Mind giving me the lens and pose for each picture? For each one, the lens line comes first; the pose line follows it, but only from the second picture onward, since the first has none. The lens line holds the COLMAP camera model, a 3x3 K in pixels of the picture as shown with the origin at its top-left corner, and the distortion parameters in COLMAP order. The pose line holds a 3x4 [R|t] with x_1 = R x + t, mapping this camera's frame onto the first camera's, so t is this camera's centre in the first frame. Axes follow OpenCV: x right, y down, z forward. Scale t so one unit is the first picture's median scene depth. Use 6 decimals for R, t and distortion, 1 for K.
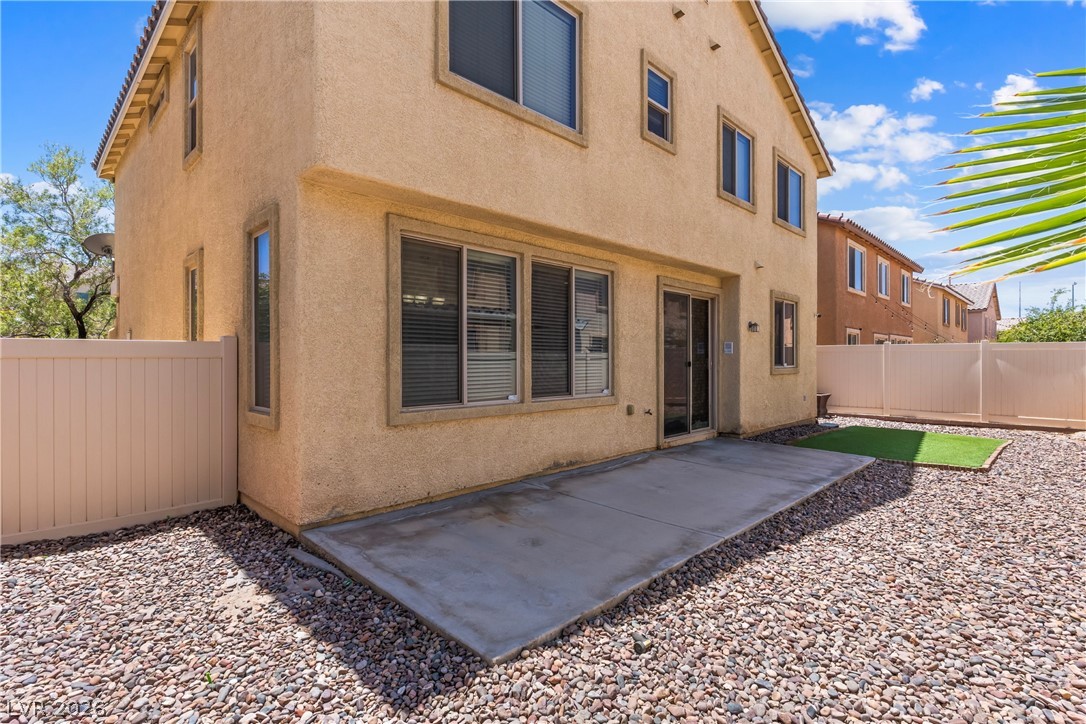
lens RADIAL K [[513.3, 0, 547.2], [0, 513.3, 358.6], [0, 0, 1]] dist [0.001171, 0.000953]
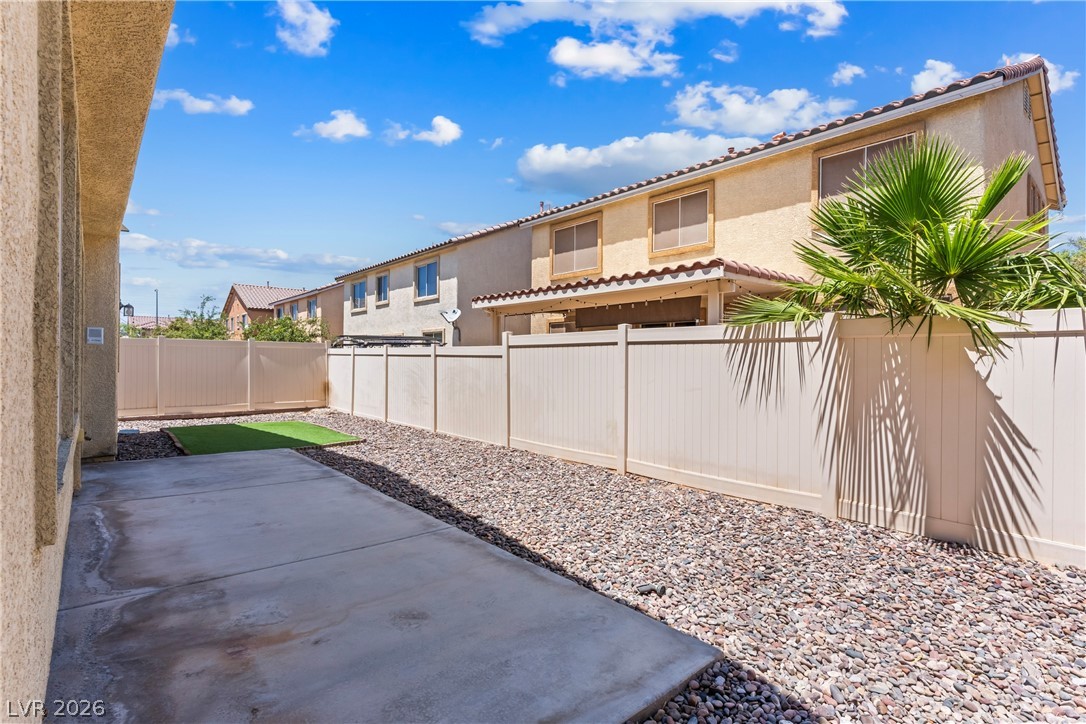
lens RADIAL K [[513.3, 0, 538.8], [0, 513.3, 370.8], [0, 0, 1]] dist [0.001171, 0.000953]
pose [[0.090741, -0.022119, 0.995629, -0.523610], [-0.007620, 0.999709, 0.022904, 0.012070], [-0.995845, -0.009665, 0.090546, 0.597041]]
